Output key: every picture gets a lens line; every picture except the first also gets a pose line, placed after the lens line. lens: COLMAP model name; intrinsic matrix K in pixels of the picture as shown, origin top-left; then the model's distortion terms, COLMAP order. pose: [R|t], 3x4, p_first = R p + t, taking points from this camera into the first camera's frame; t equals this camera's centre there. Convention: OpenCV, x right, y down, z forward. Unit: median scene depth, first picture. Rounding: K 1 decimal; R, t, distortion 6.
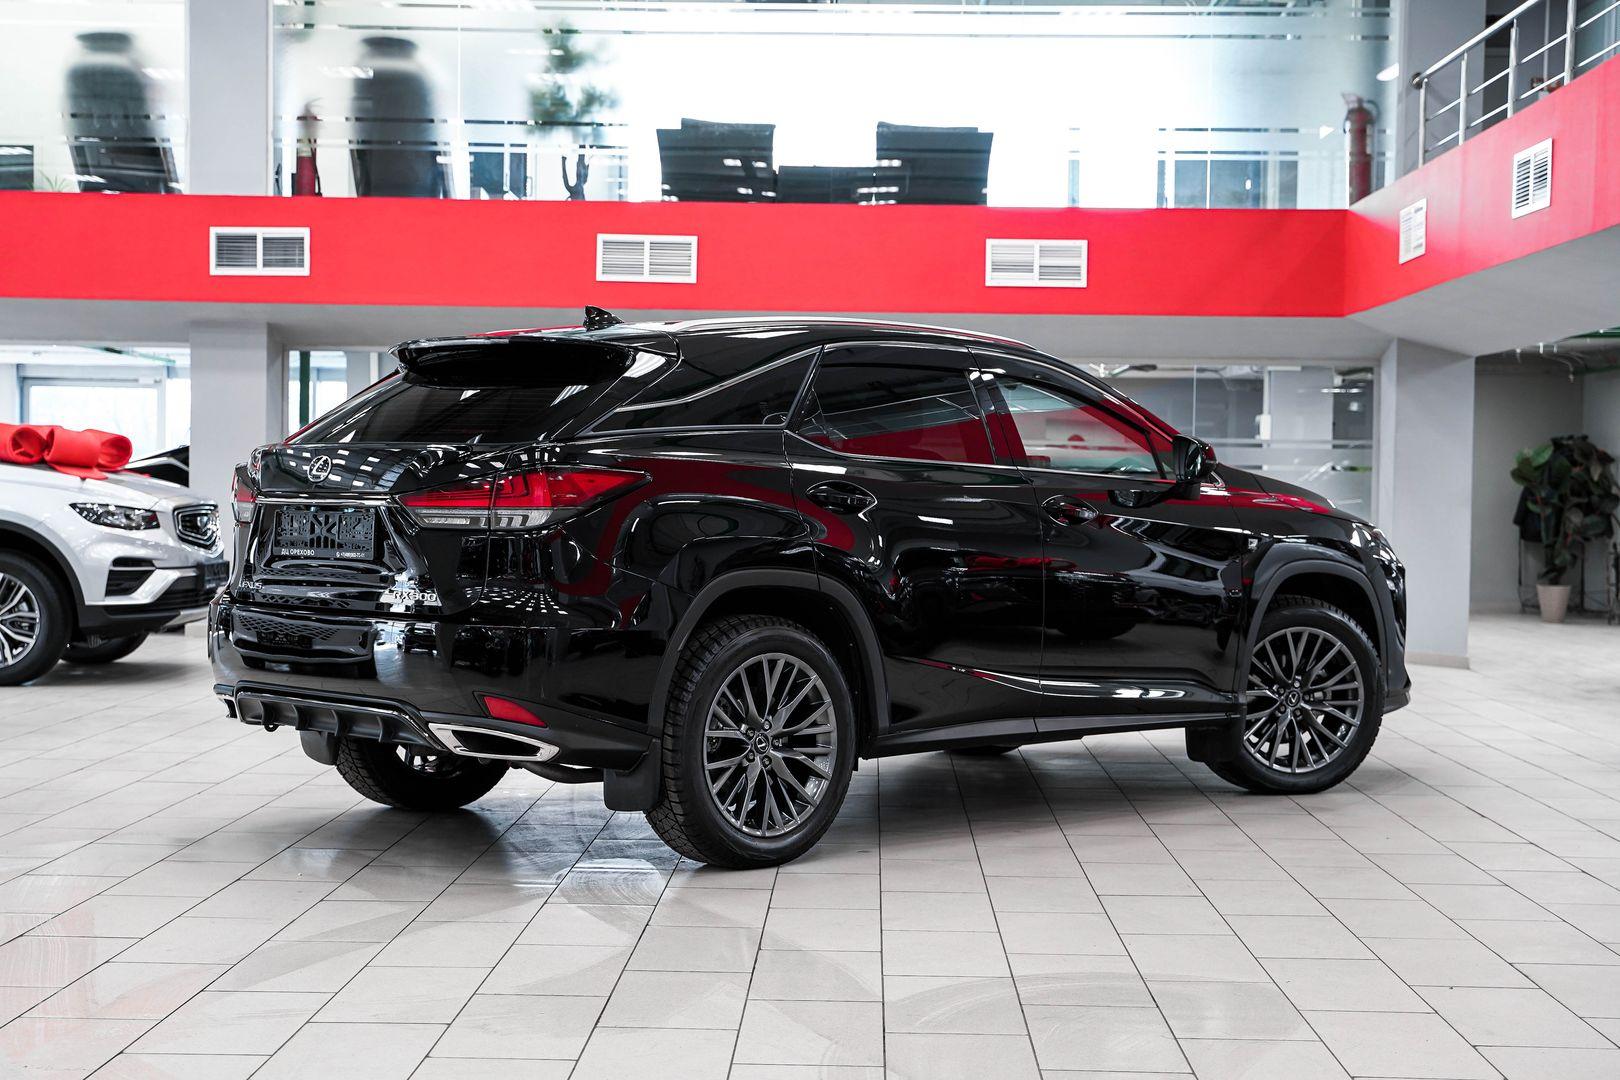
lens RADIAL K [[2409.8, 0, 804.2], [0, 2409.8, 550.0], [0, 0, 1]] dist [0.008334, 0.001659]
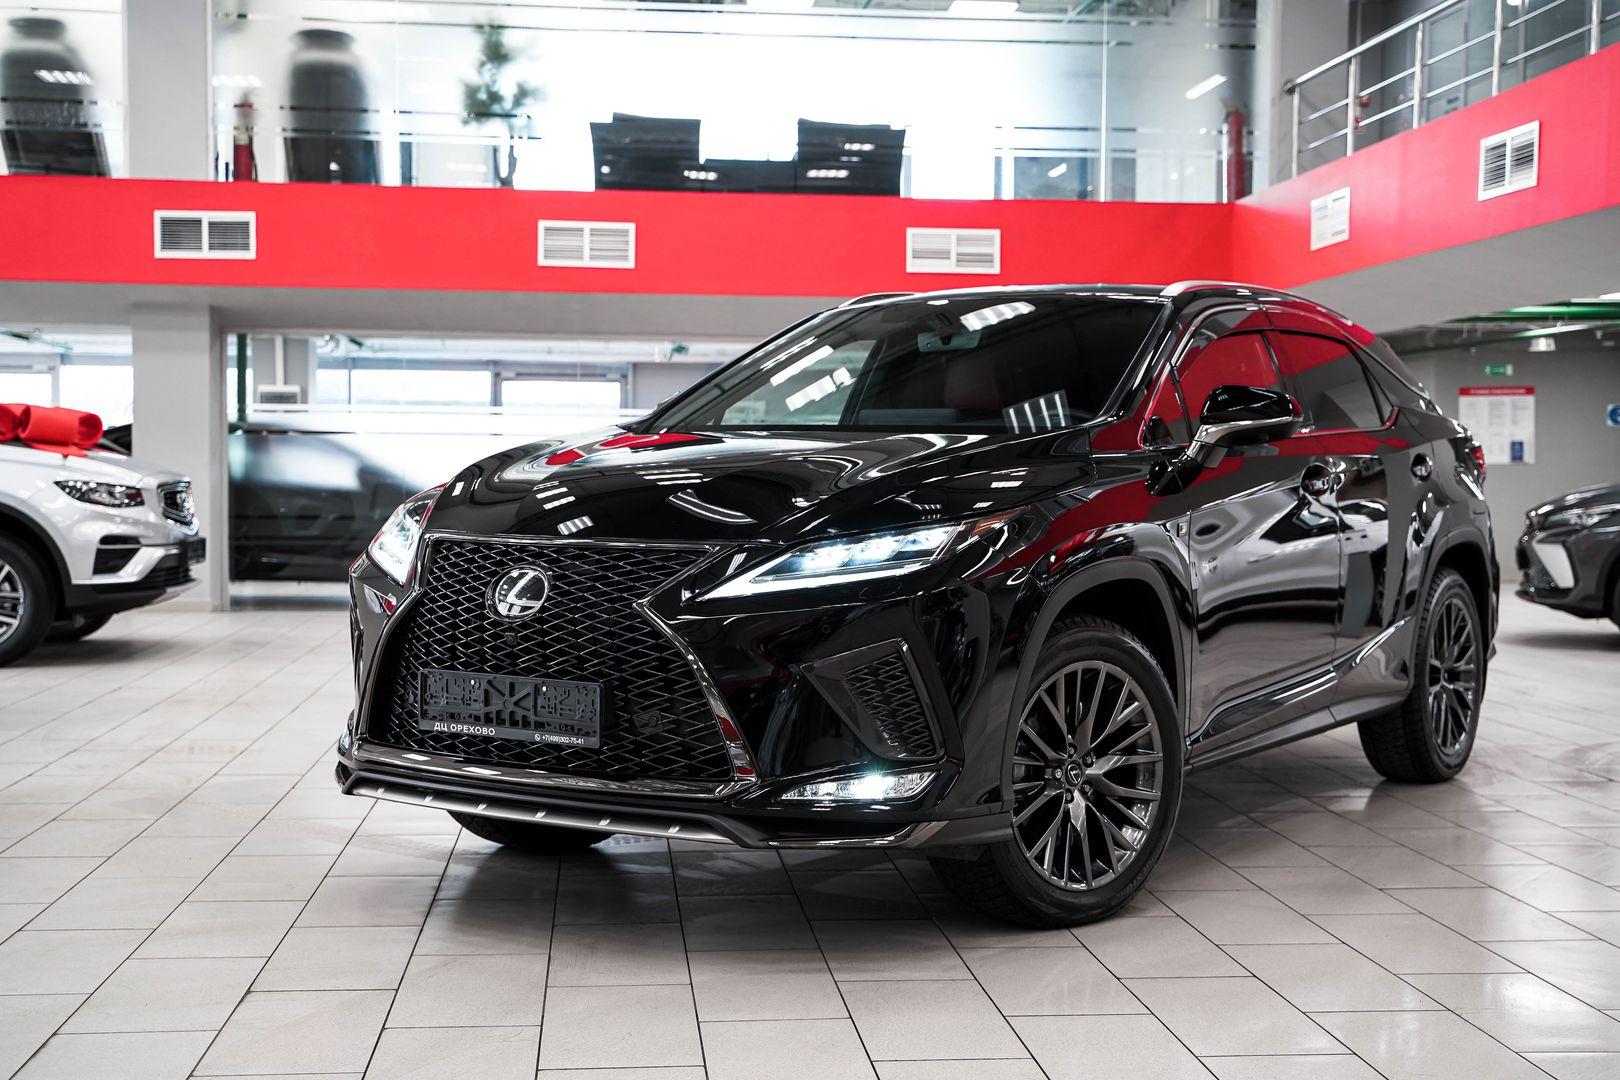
lens RADIAL K [[2068.0, 0, 810.0], [0, 2068.0, 540.0], [0, 0, 1]] dist [0.014359, 0.101937]
pose [[0.992034, -0.011698, 0.125427, -0.082897], [0.010661, 0.999903, 0.008936, 0.000378], [-0.125519, -0.007528, 0.992063, 0.095245]]
